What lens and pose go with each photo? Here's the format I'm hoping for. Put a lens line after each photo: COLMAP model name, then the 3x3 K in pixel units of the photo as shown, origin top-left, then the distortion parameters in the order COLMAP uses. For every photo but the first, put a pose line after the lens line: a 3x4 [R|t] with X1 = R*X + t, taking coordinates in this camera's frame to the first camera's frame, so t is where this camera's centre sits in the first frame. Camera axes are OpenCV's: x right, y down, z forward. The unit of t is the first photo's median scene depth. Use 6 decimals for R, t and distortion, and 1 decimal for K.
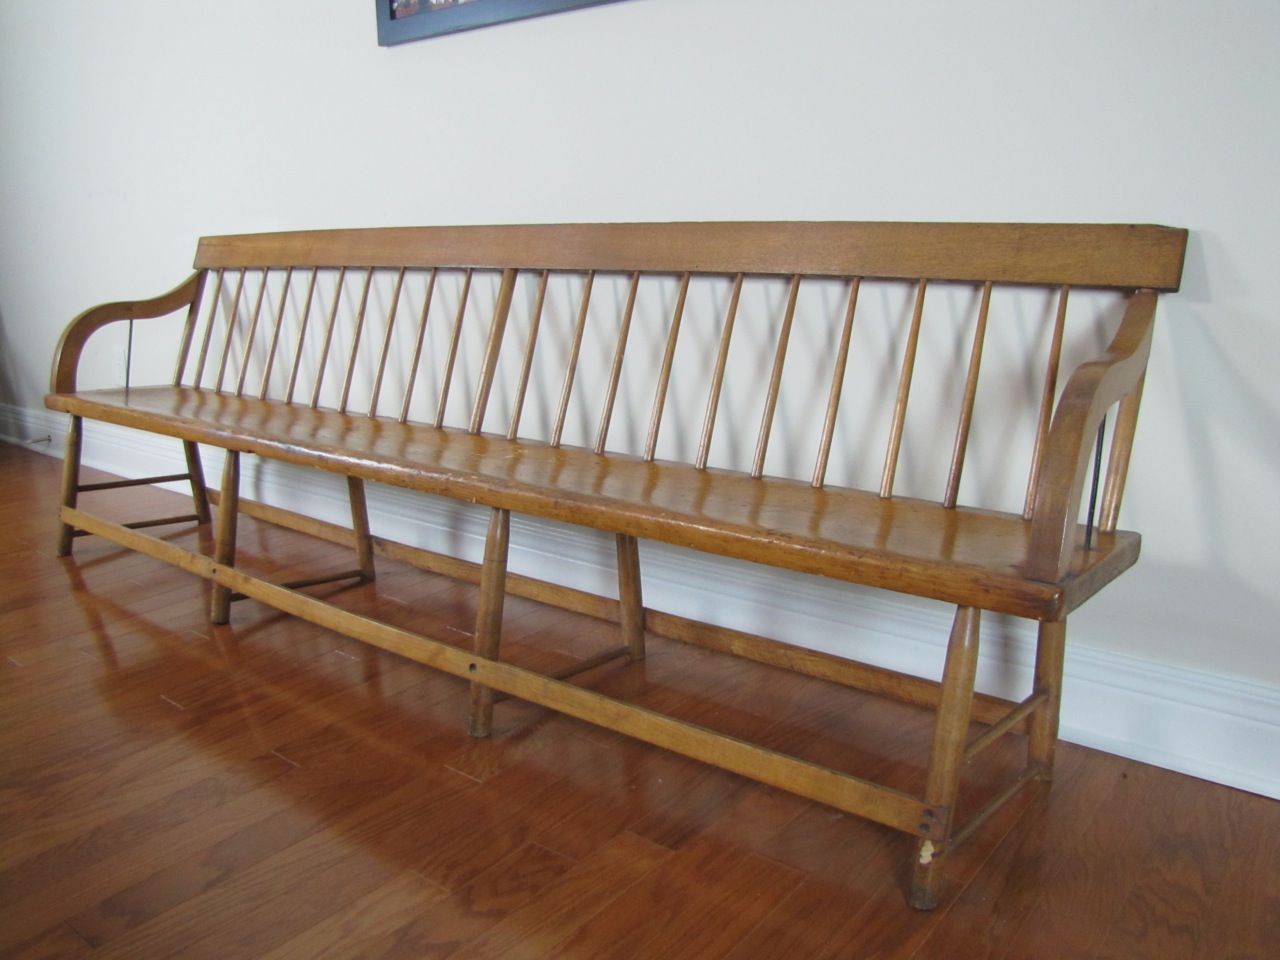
lens RADIAL K [[1072.7, 0, 624.7], [0, 1072.7, 482.5], [0, 0, 1]] dist [-0.183000, 0.155108]
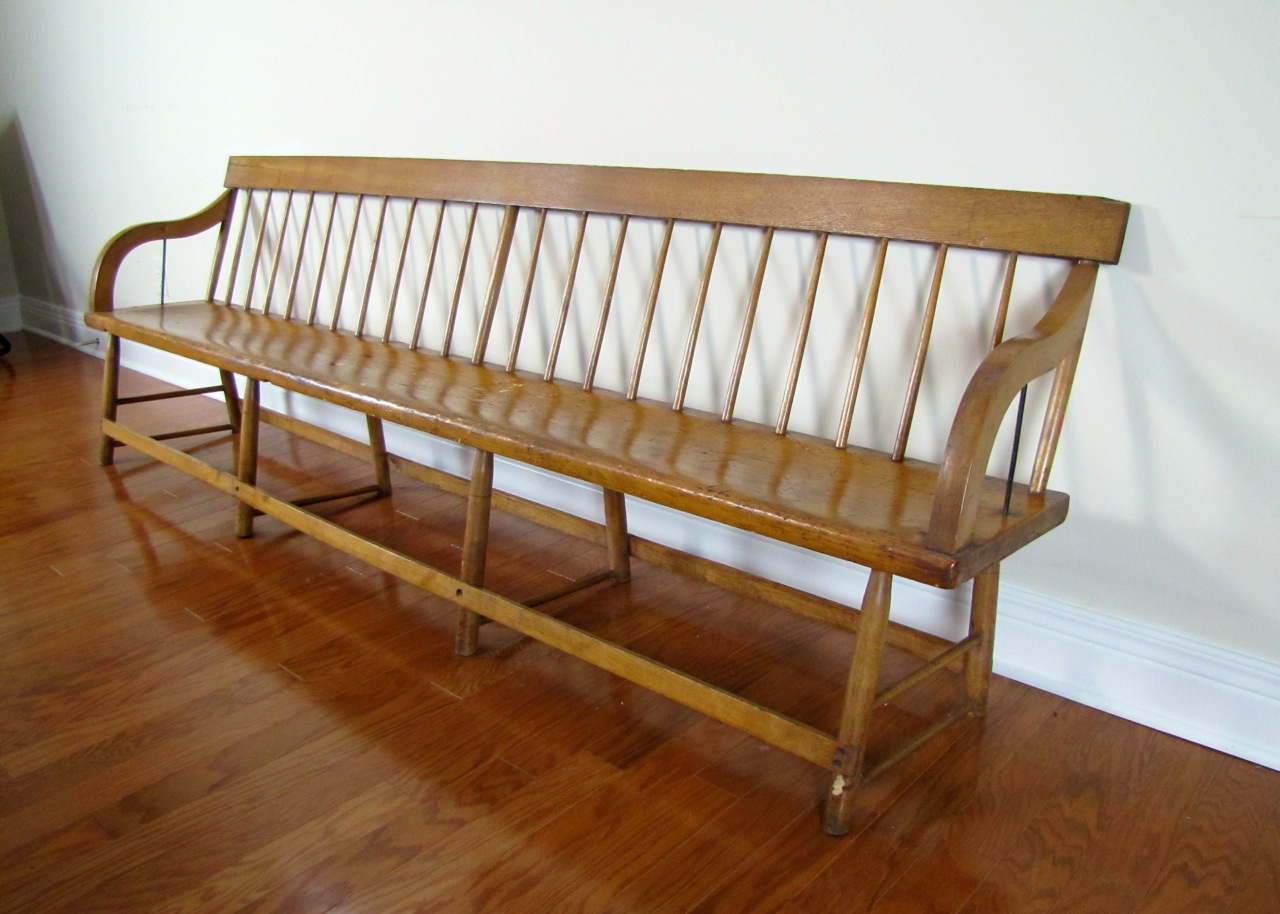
lens RADIAL K [[1088.2, 0, 640.0], [0, 1088.2, 457.0], [0, 0, 1]] dist [-0.188713, 0.158991]
pose [[0.998723, 0.018437, -0.047034, 0.096422], [-0.014143, 0.995837, 0.090051, -0.070312], [0.048498, -0.089271, 0.994826, -0.083290]]
